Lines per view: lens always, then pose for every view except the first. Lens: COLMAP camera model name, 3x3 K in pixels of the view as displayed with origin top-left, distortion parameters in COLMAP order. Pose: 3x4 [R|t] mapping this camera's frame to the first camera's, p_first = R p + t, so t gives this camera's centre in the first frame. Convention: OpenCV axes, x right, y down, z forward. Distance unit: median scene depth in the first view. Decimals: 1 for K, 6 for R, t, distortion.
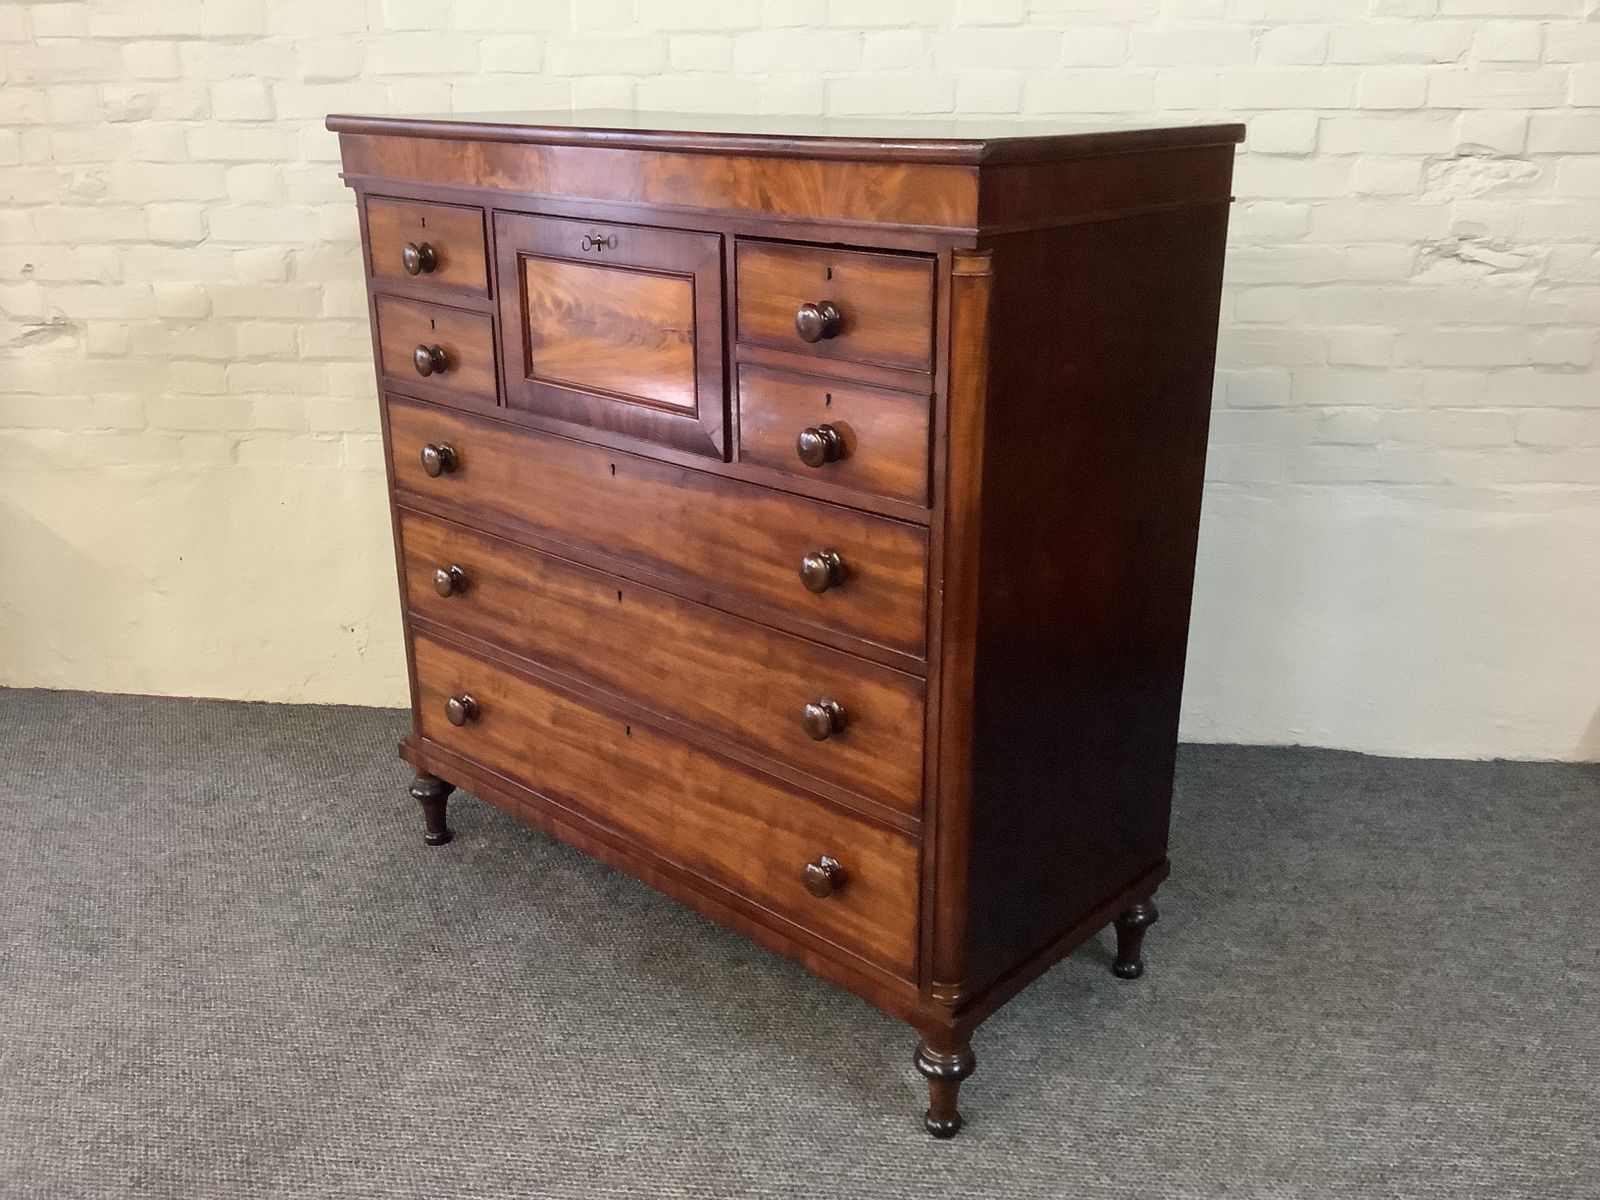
lens RADIAL K [[1462.8, 0, 807.6], [0, 1462.8, 606.4], [0, 0, 1]] dist [0.066103, -0.117089]
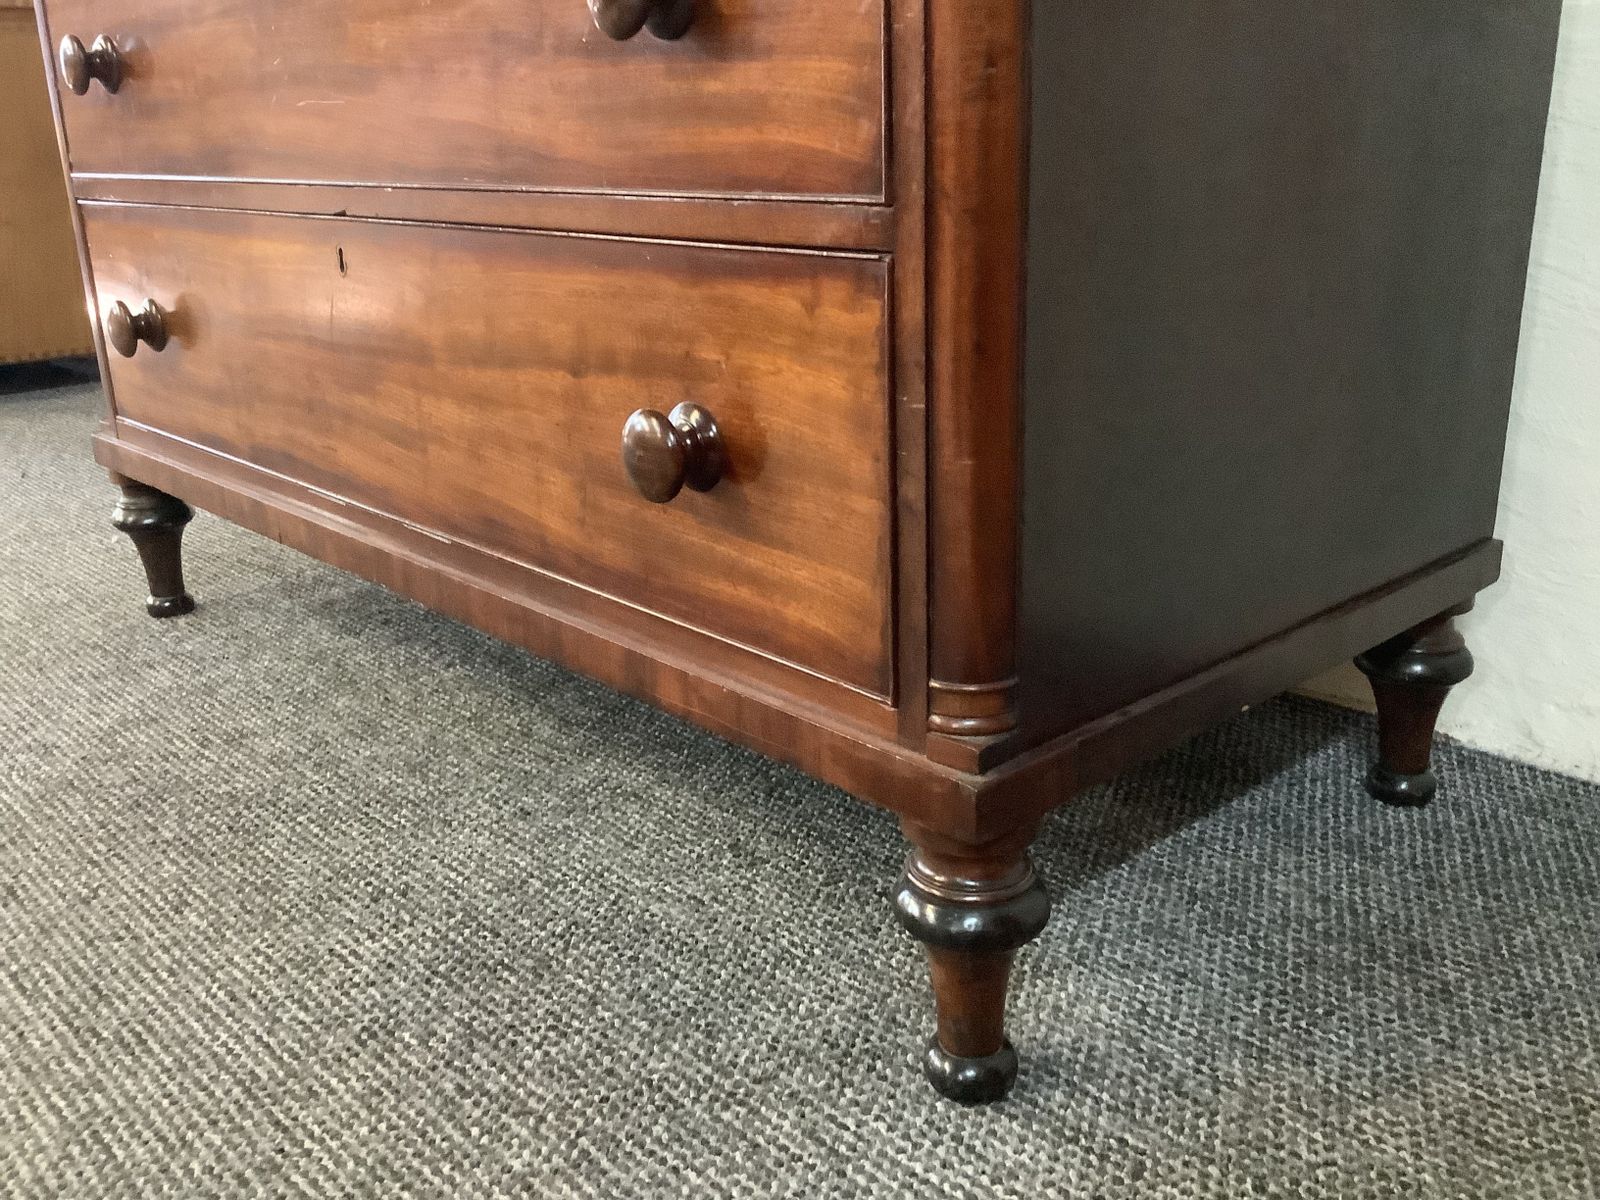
lens RADIAL K [[1472.8, 0, 807.8], [0, 1472.8, 600.6], [0, 0, 1]] dist [0.086046, -0.180541]
pose [[0.995438, 0.000901, -0.095409, 0.069848], [-0.003605, 0.999597, -0.028174, 0.189920], [0.095345, 0.028389, 0.995039, 0.477163]]
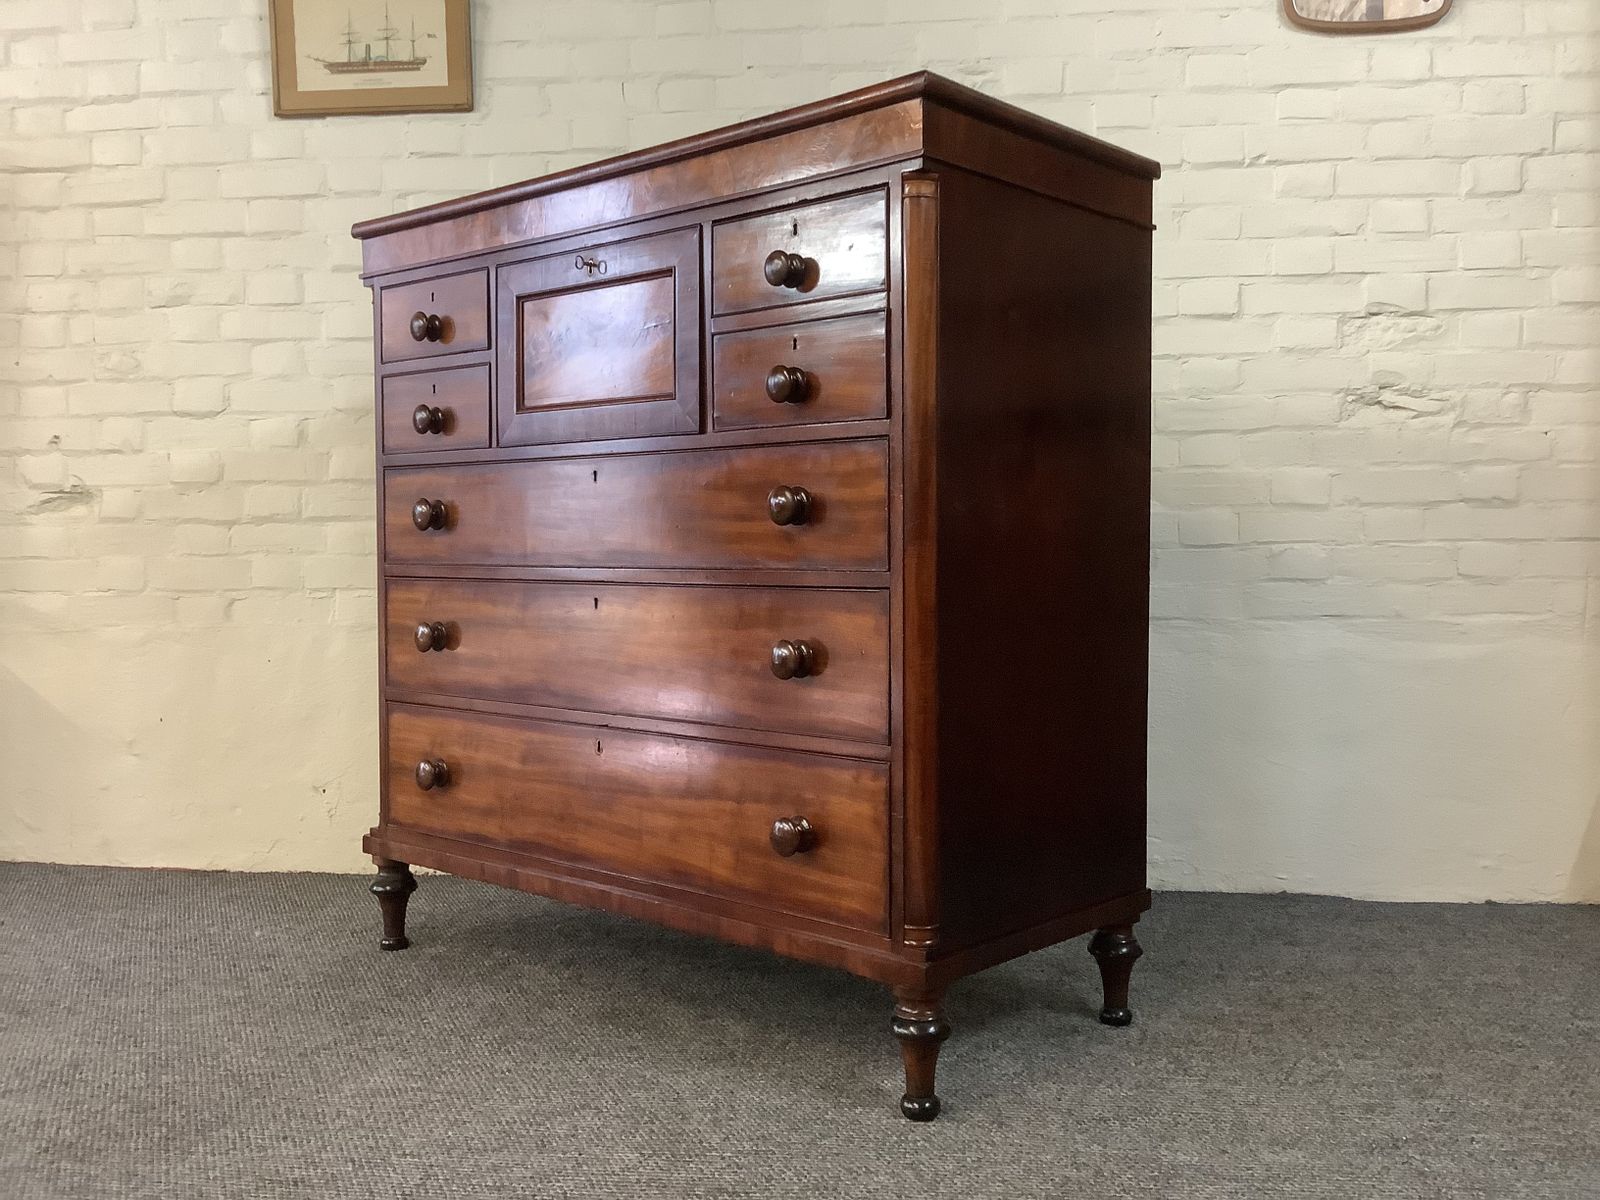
lens RADIAL K [[1472.8, 0, 807.8], [0, 1472.8, 600.6], [0, 0, 1]] dist [0.086046, -0.180541]
pose [[0.999961, 0.000090, 0.008859, 0.010015], [0.002671, 0.950342, -0.311195, 0.274388], [-0.008447, 0.311206, 0.950305, 0.008250]]
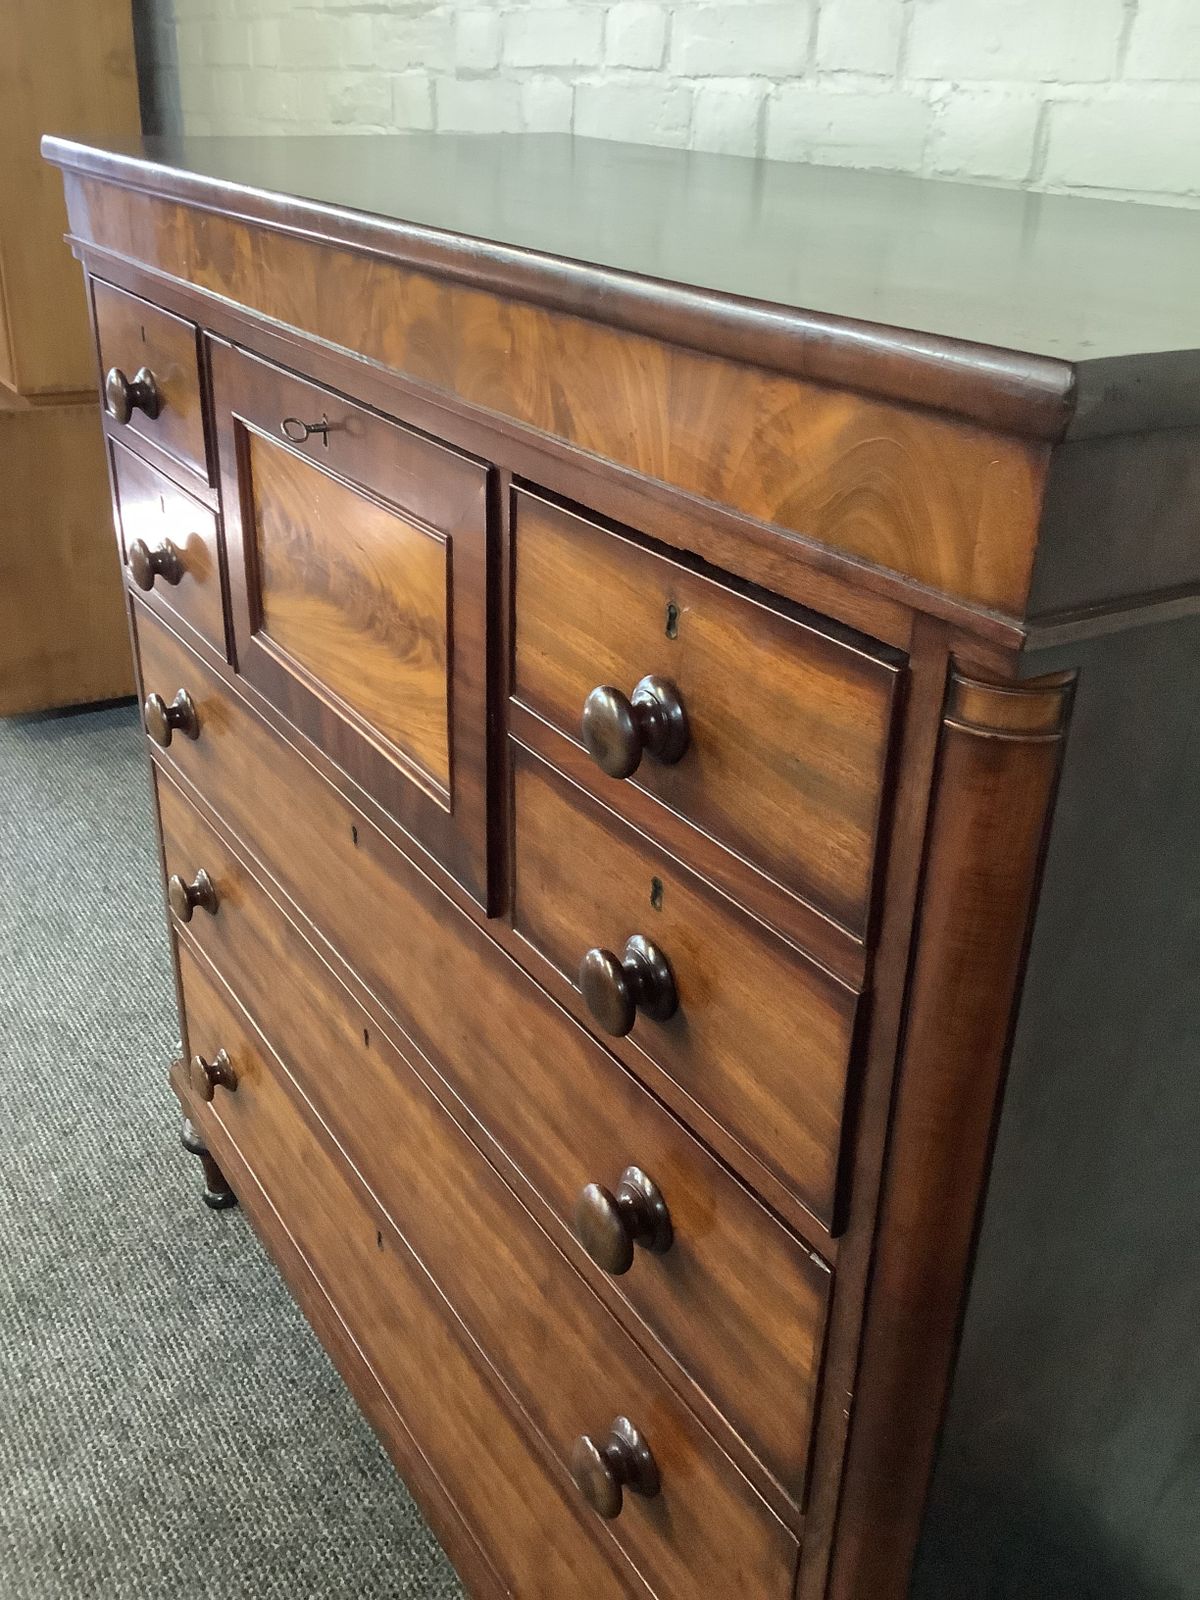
lens RADIAL K [[1472.8, 0, 602.7], [0, 1472.8, 820.1], [0, 0, 1]] dist [0.086046, -0.180541]
pose [[0.964750, 0.143270, -0.220751, 0.065665], [-0.114404, 0.983736, 0.138475, -0.157676], [0.237000, -0.108339, 0.965450, 0.415181]]
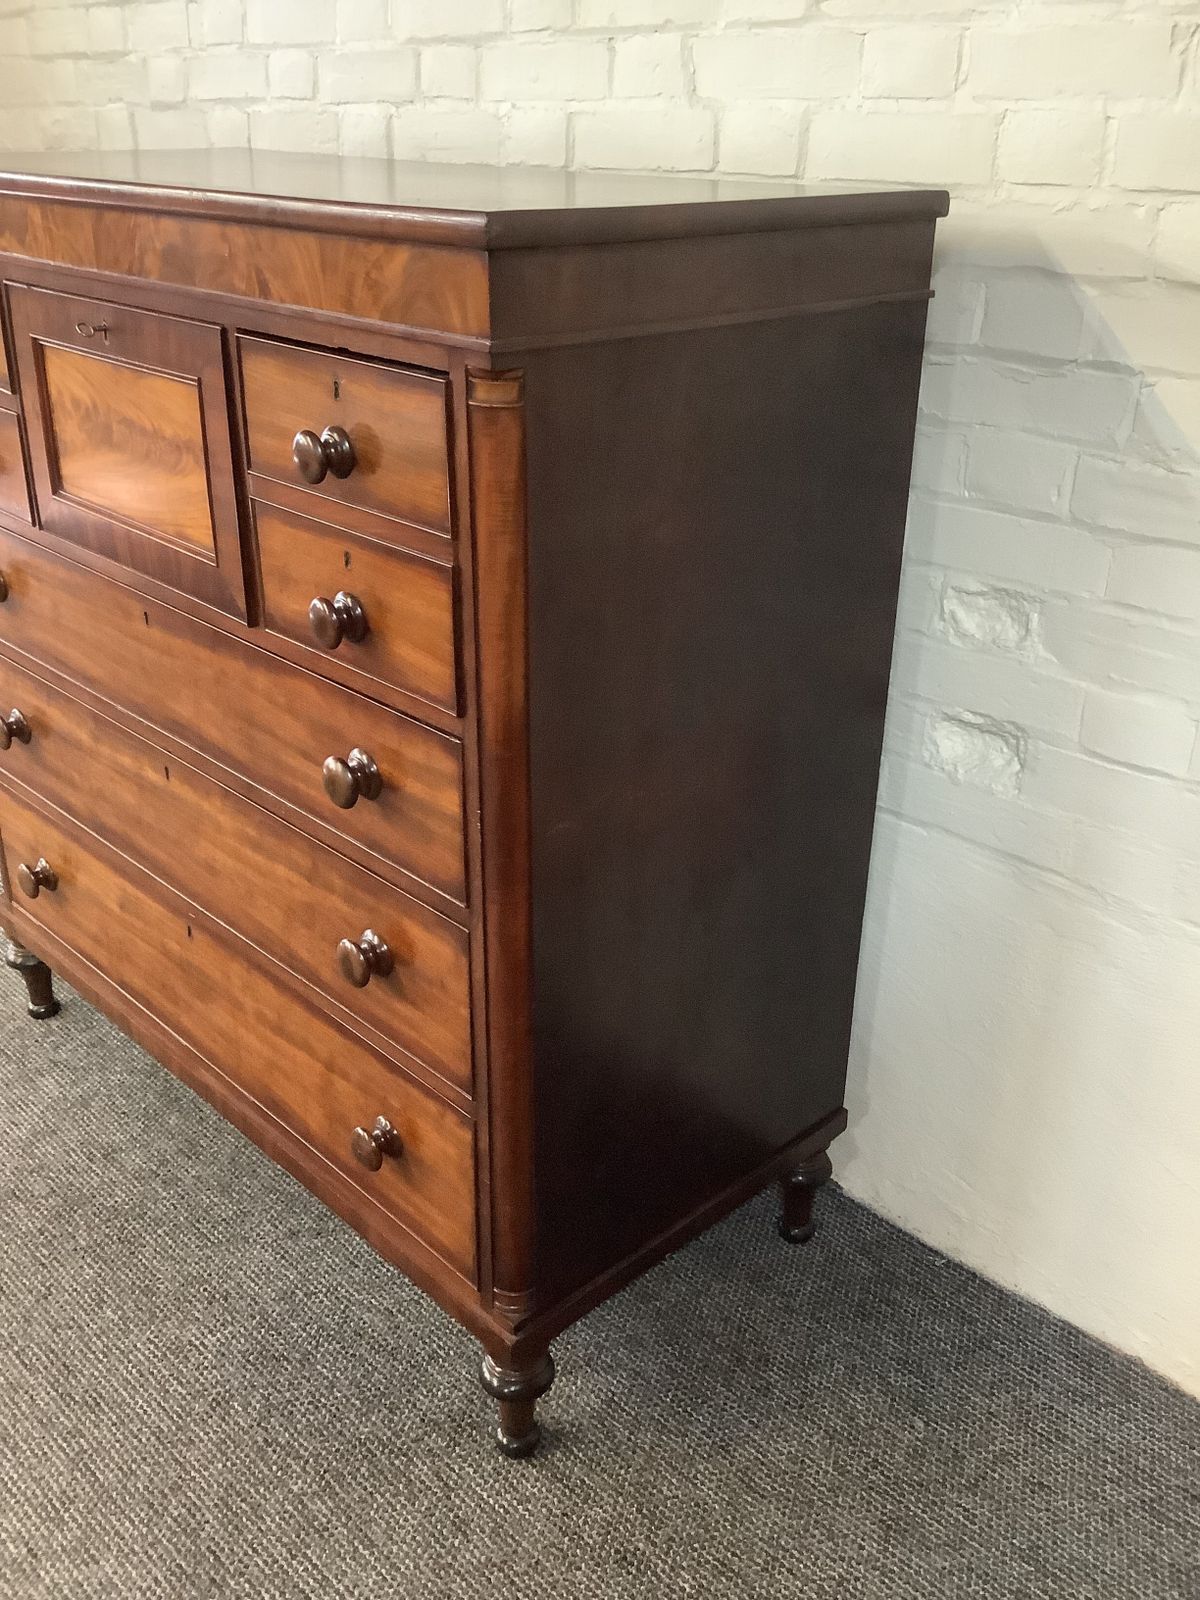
lens RADIAL K [[1472.8, 0, 602.7], [0, 1472.8, 820.1], [0, 0, 1]] dist [0.086046, -0.180541]
pose [[0.997712, 0.042229, -0.052789, 0.136630], [-0.036473, 0.993738, 0.105615, -0.066901], [0.056918, -0.103448, 0.993005, 0.172489]]
